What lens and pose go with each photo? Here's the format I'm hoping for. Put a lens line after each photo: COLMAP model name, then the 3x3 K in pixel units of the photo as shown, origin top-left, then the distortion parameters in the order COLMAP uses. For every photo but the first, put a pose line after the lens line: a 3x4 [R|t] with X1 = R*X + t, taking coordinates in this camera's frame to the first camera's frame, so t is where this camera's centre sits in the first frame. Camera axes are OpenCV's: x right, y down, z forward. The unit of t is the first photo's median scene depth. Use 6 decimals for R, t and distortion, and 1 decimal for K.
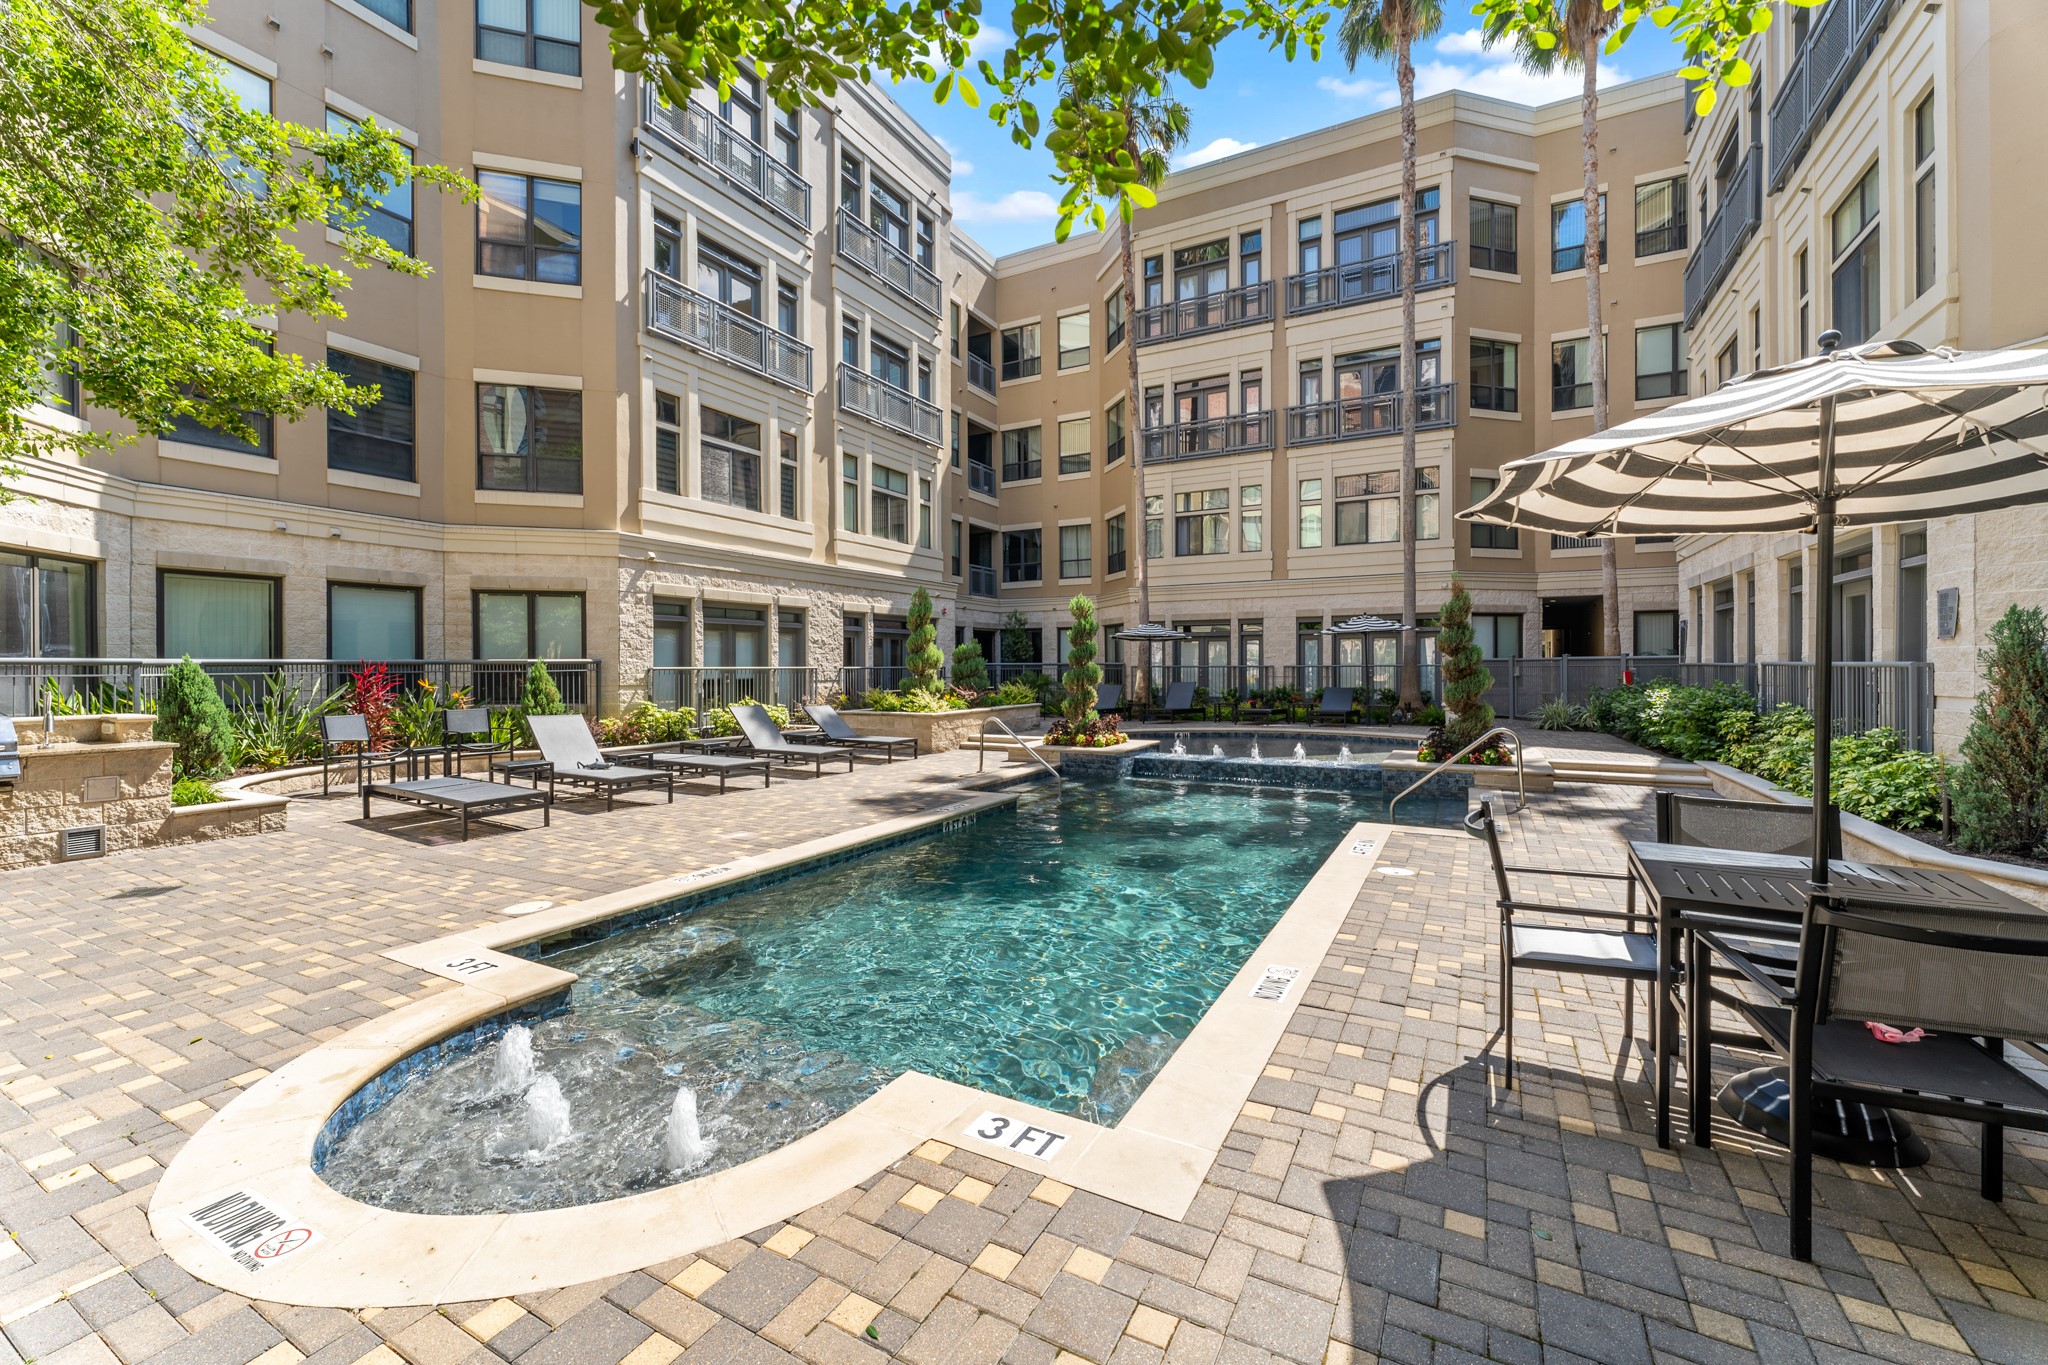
lens RADIAL K [[836.3, 0, 1007.9], [0, 836.3, 671.1], [0, 0, 1]] dist [0.000884, -0.000012]
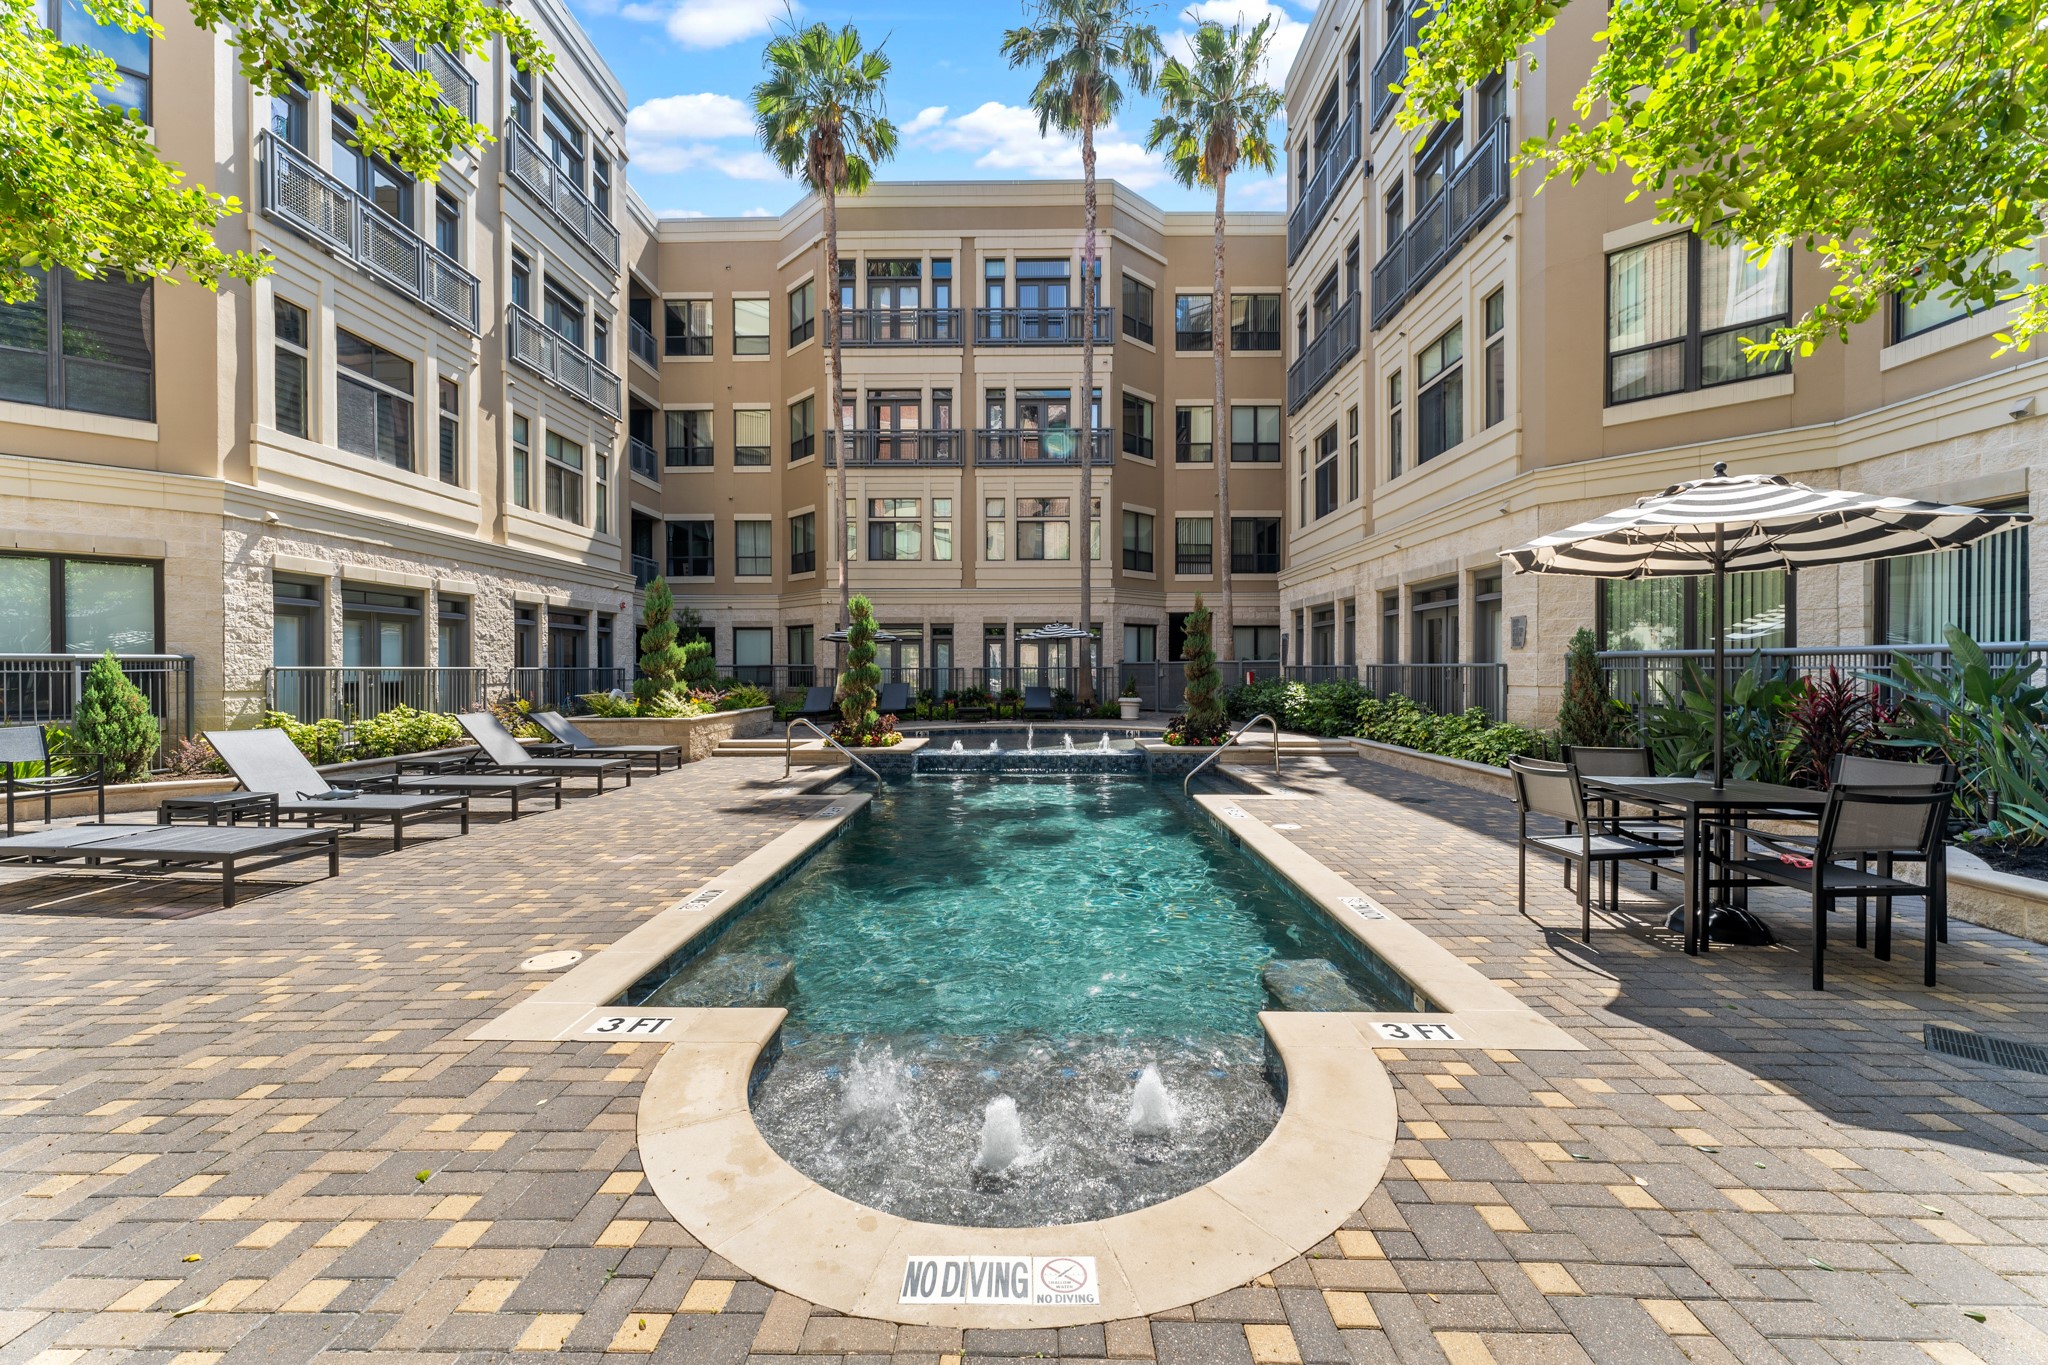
lens RADIAL K [[836.3, 0, 1010.1], [0, 836.3, 678.6], [0, 0, 1]] dist [0.000884, -0.000012]
pose [[0.883528, -0.003397, 0.468366, -0.187592], [0.001440, 0.999989, 0.004535, 0.003726], [-0.468376, -0.003333, 0.883523, 0.030862]]
